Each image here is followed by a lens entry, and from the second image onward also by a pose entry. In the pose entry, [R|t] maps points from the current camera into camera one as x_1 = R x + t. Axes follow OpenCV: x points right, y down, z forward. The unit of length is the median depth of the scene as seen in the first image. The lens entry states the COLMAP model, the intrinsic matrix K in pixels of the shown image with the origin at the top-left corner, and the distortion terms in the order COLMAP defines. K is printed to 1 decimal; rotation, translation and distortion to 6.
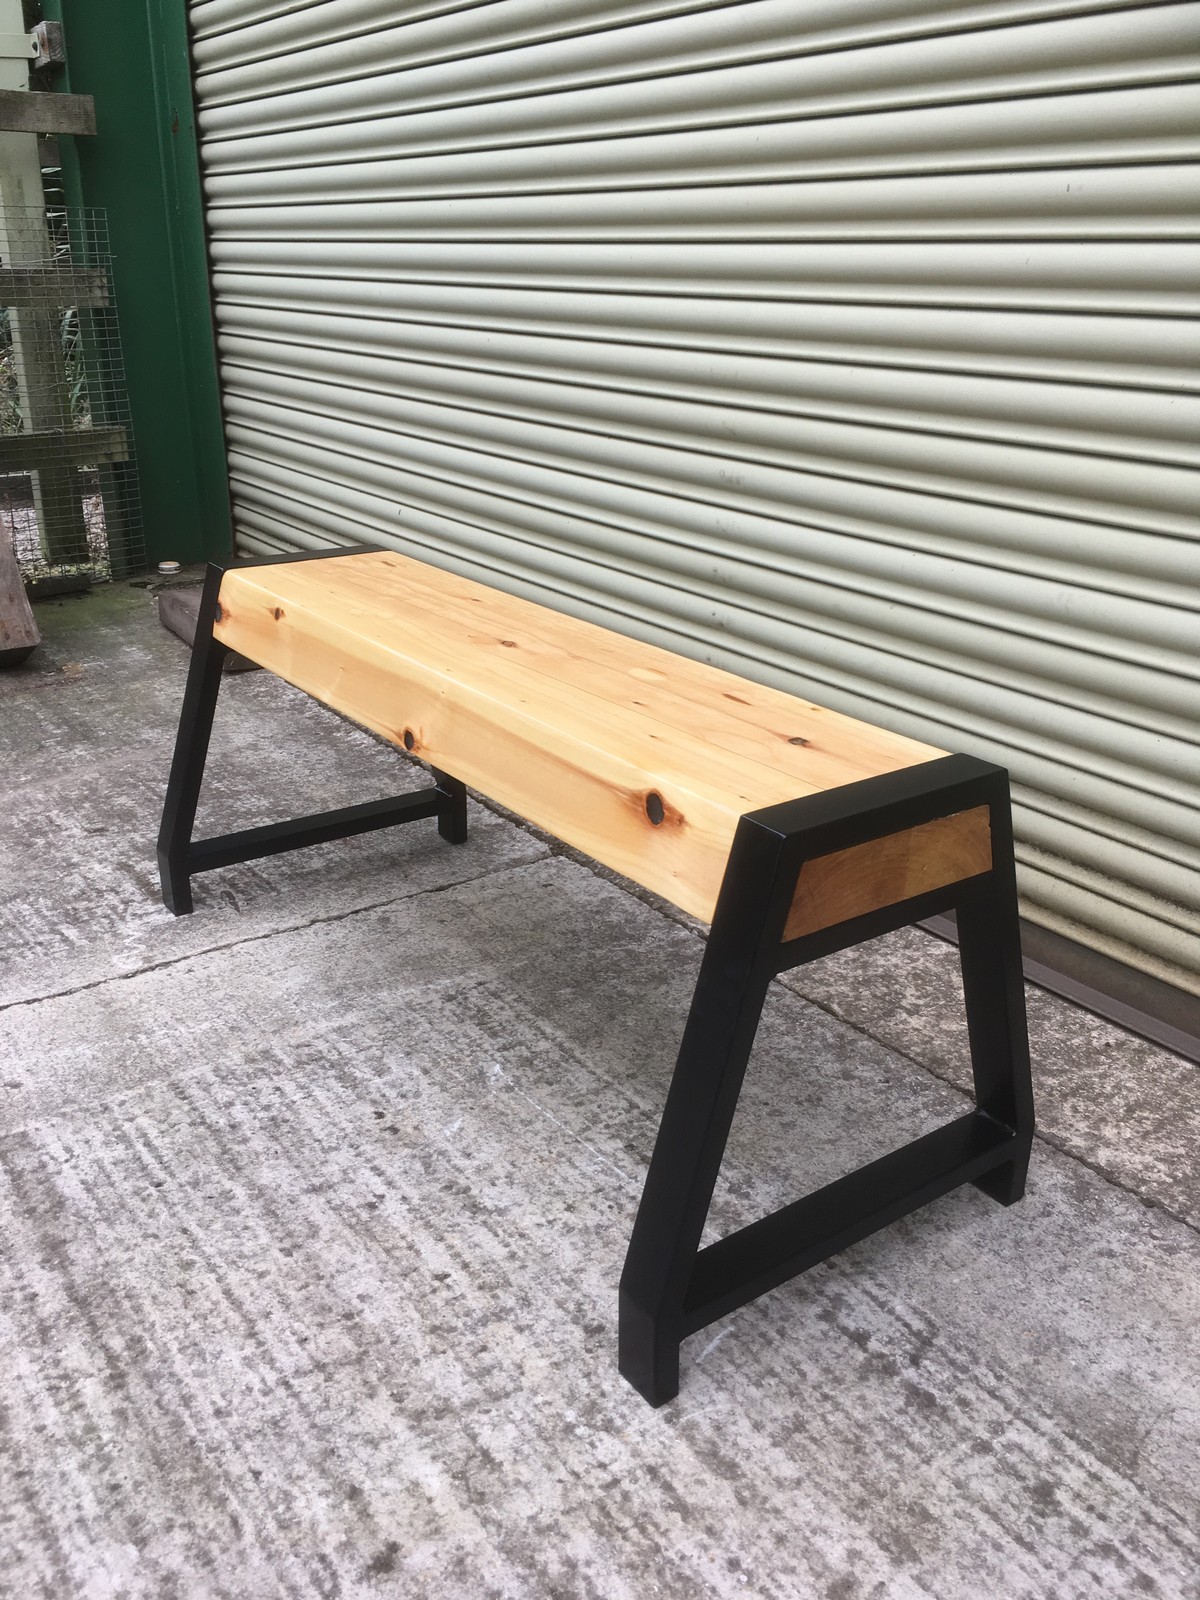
lens RADIAL K [[1360.7, 0, 599.5], [0, 1360.7, 790.0], [0, 0, 1]] dist [0.086185, -0.127082]
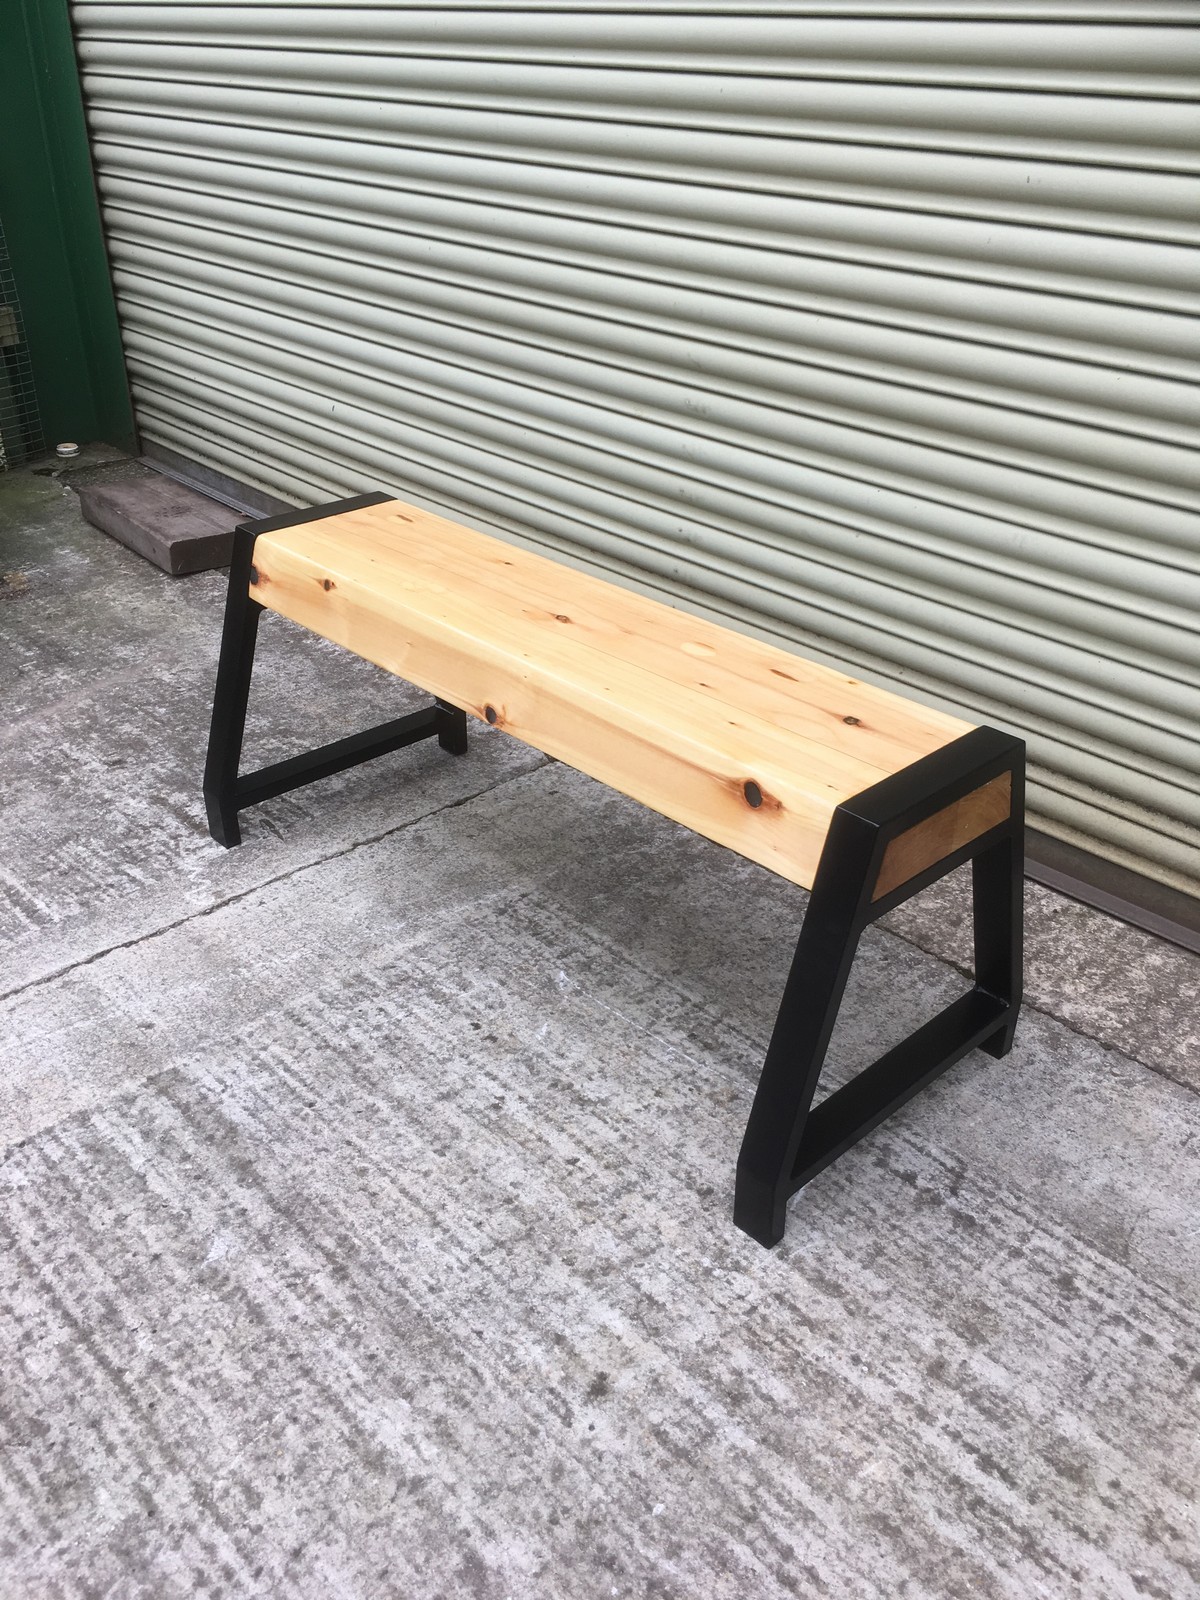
lens RADIAL K [[1360.7, 0, 601.9], [0, 1360.7, 792.7], [0, 0, 1]] dist [0.086185, -0.127082]
pose [[0.991307, -0.069433, 0.111753, -0.188078], [0.052245, 0.987307, 0.149985, -0.145519], [-0.120749, -0.142843, 0.982352, -0.155200]]
